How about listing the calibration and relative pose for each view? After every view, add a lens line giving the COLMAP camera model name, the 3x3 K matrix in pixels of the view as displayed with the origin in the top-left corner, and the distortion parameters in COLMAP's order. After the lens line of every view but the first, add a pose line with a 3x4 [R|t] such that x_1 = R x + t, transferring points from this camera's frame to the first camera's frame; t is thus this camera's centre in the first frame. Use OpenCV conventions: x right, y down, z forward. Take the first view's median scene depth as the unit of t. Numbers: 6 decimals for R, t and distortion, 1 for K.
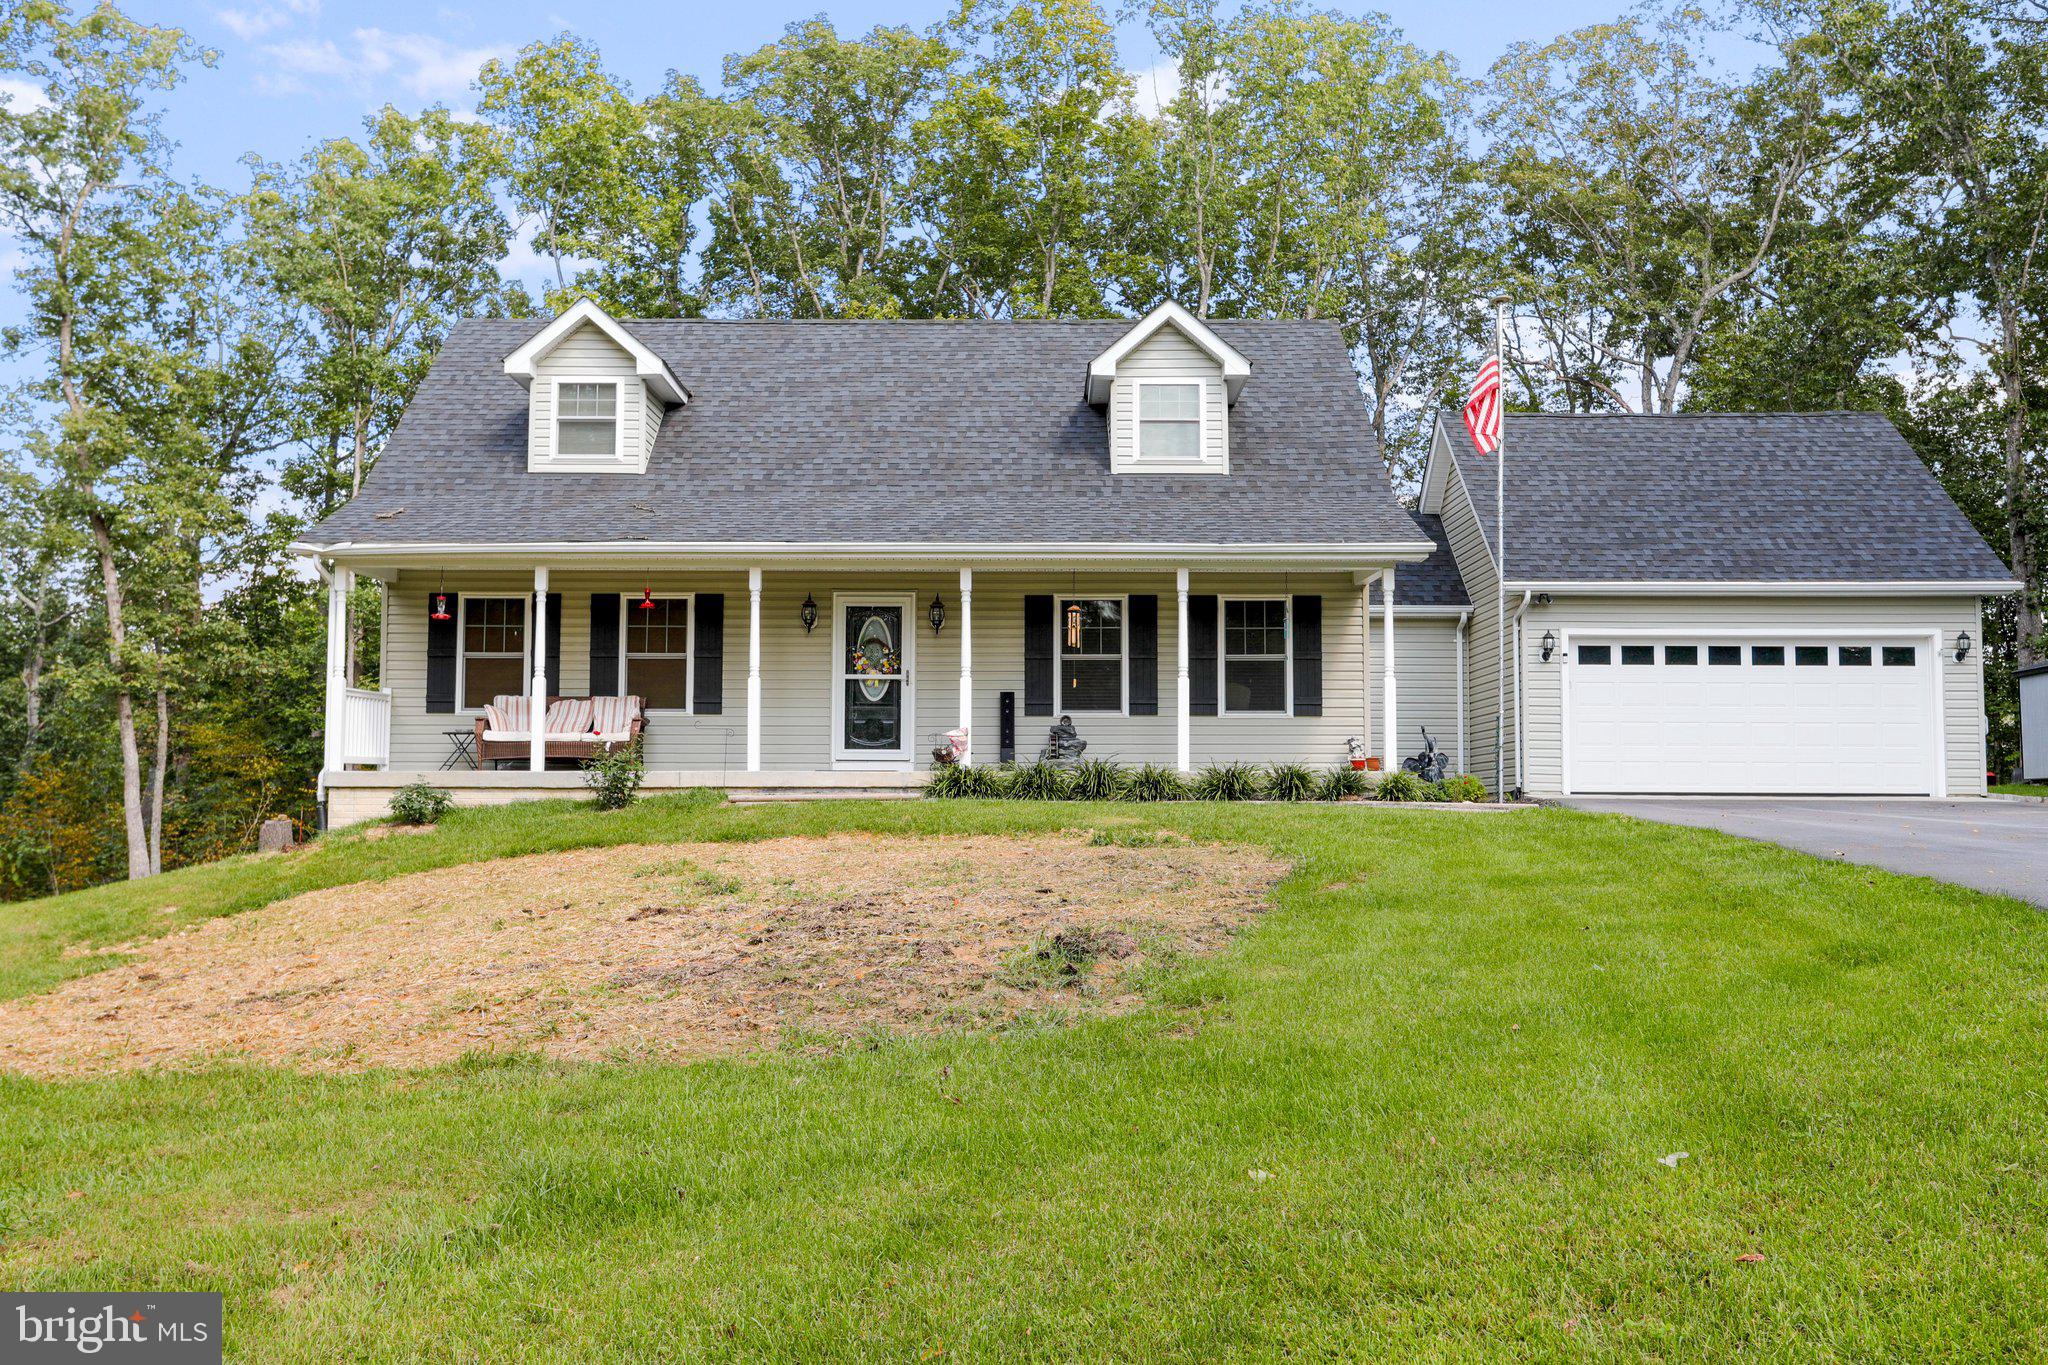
lens RADIAL K [[1962.3, 0, 1024.0], [0, 1962.3, 682.5], [0, 0, 1]] dist [0.002360, 0.017346]
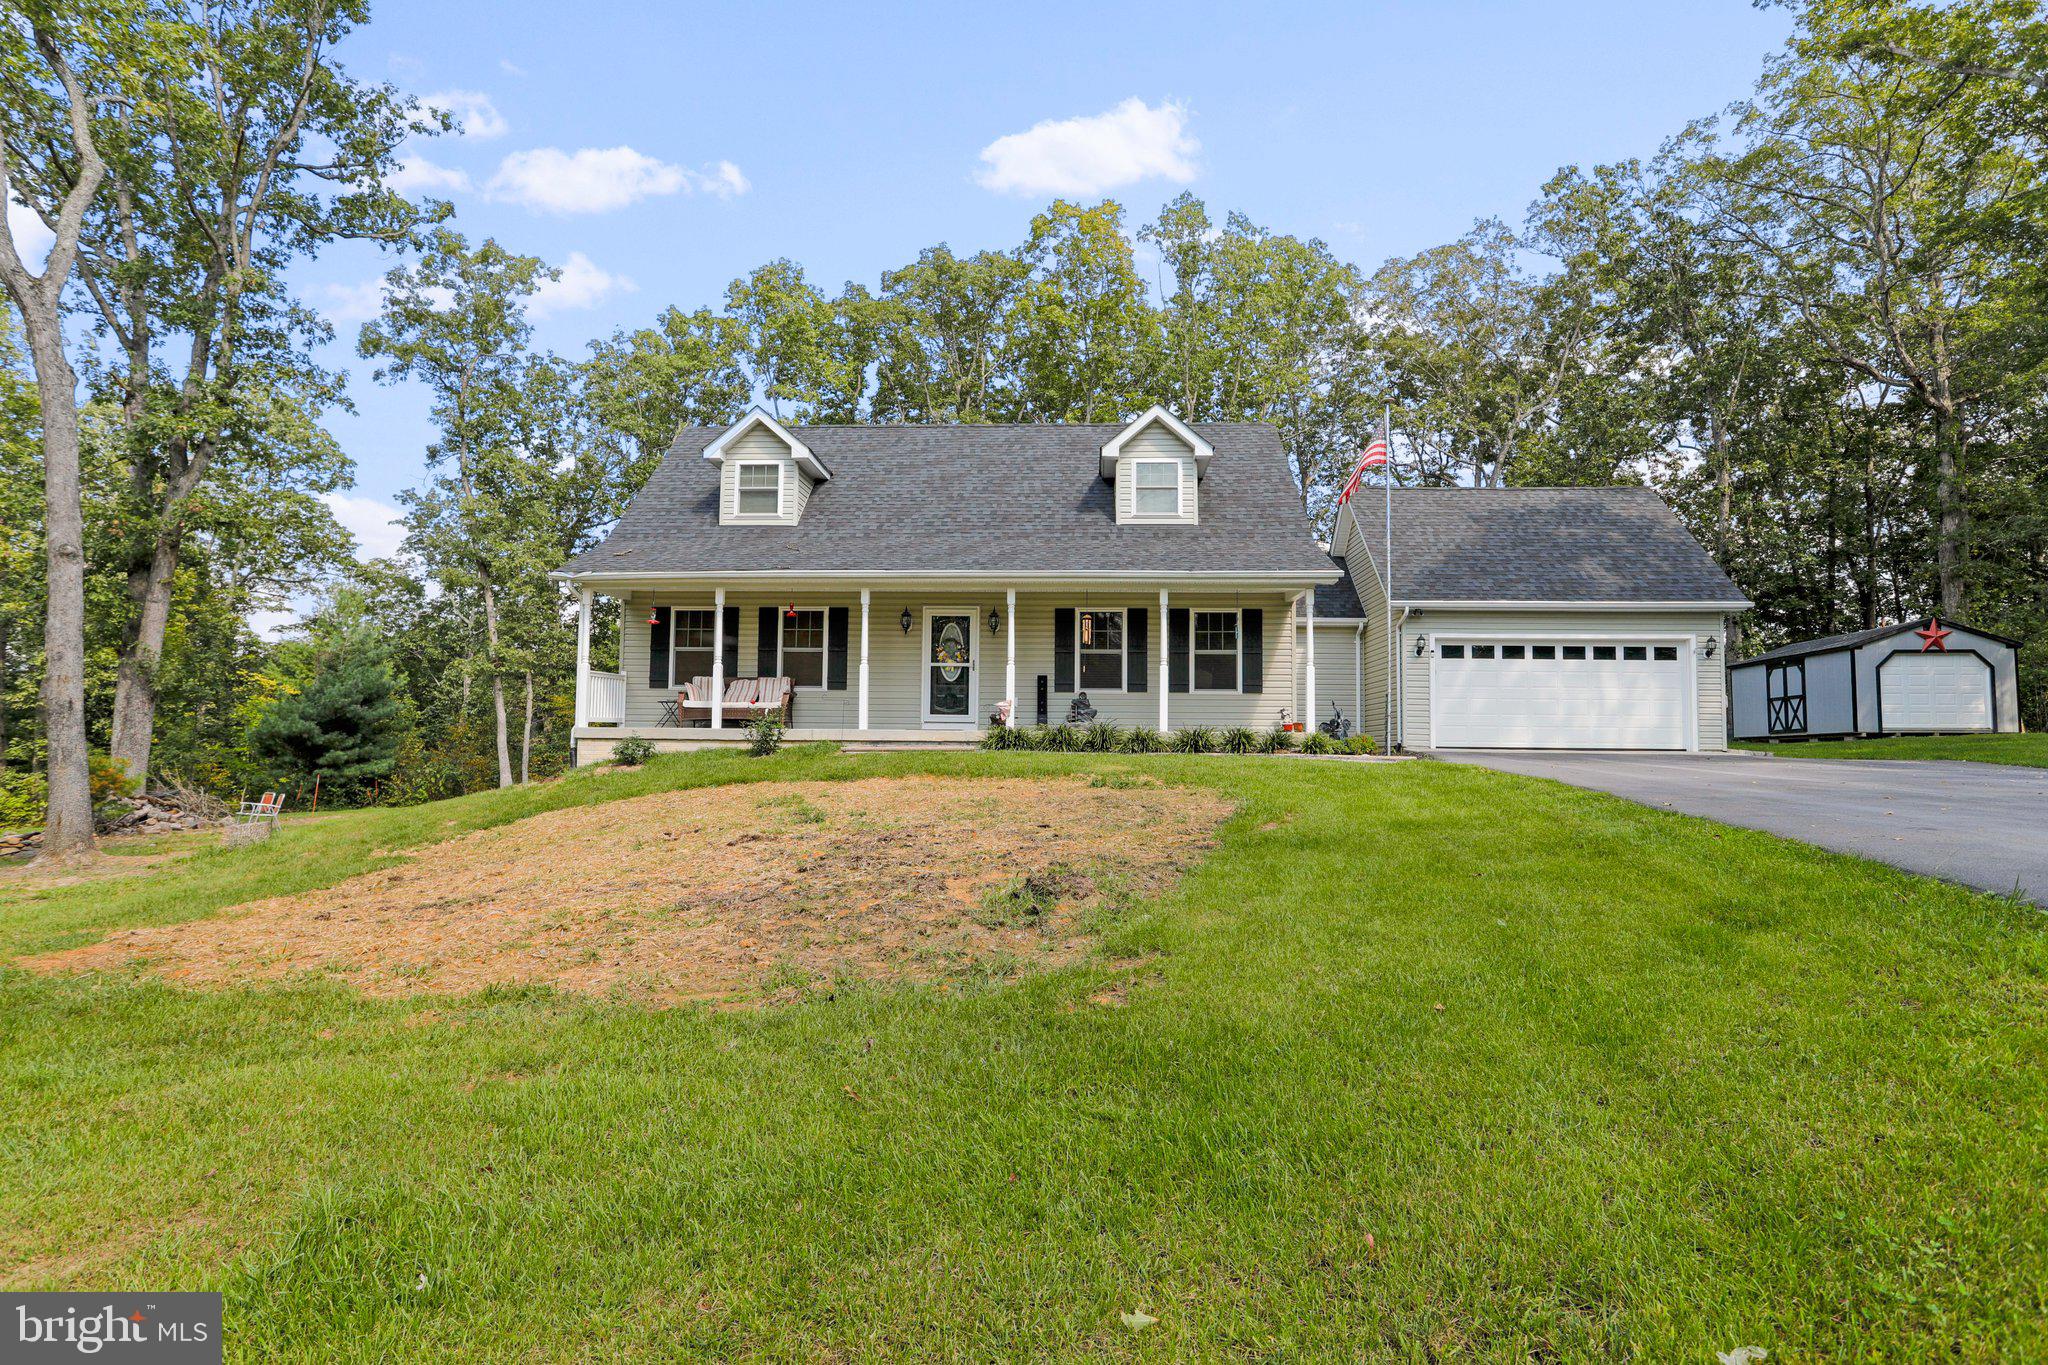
lens RADIAL K [[1140.7, 0, 1024.0], [0, 1140.7, 682.5], [0, 0, 1]] dist [-0.048856, -0.000059]
pose [[0.998140, 0.004436, -0.060795, 0.026807], [-0.003895, 0.999952, 0.009007, 0.002260], [0.060832, -0.008754, 0.998110, 0.150639]]
